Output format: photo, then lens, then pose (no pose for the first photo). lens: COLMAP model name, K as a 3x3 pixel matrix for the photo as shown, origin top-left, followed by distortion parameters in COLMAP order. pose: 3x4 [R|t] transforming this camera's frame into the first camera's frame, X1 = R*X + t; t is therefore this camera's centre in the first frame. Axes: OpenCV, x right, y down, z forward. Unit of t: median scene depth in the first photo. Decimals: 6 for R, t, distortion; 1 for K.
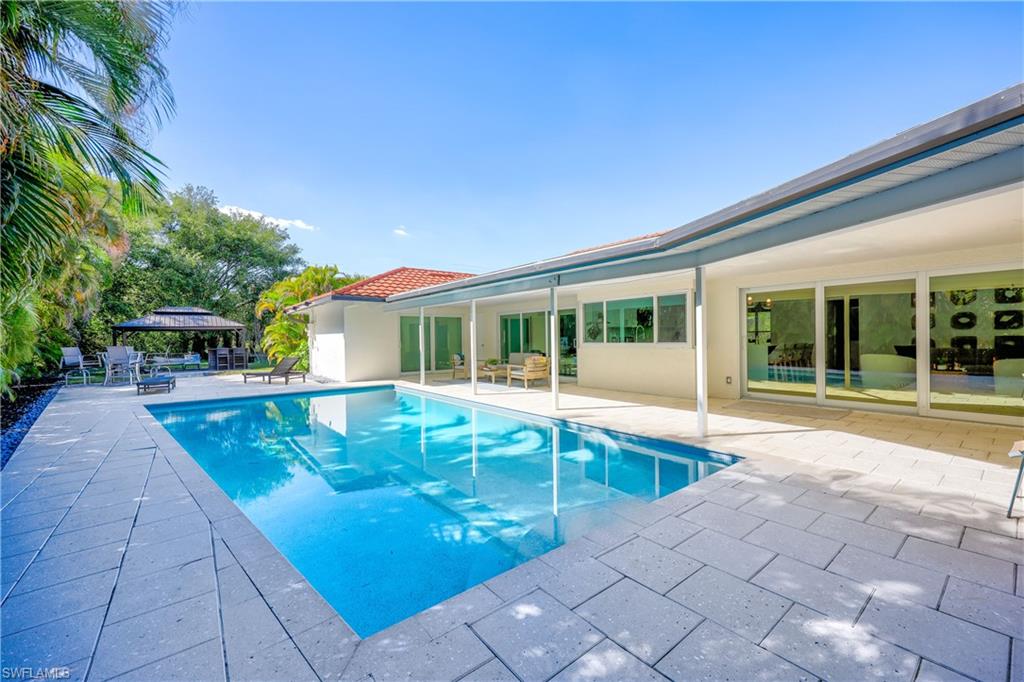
lens RADIAL K [[406.7, 0, 513.1], [0, 406.7, 341.2], [0, 0, 1]] dist [-0.003040, -0.000063]
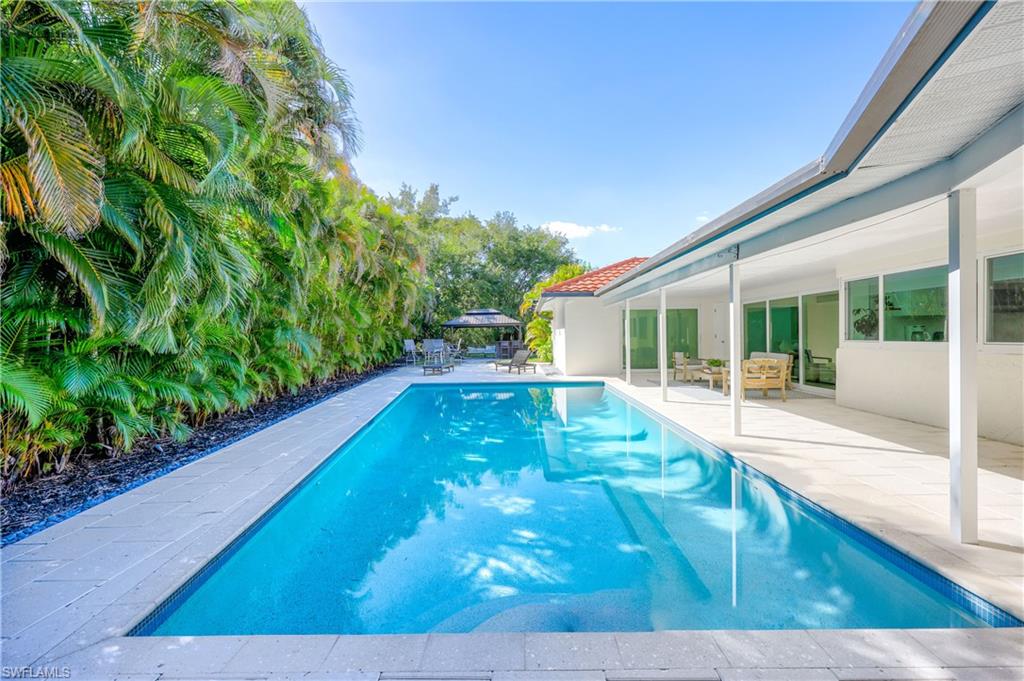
lens RADIAL K [[406.7, 0, 512.6], [0, 406.7, 334.1], [0, 0, 1]] dist [-0.003040, -0.000063]
pose [[0.771133, 0.000820, -0.636674, 0.116177], [-0.001310, 0.999999, -0.000299, -0.003863], [0.636673, 0.001065, 0.771133, 0.092621]]
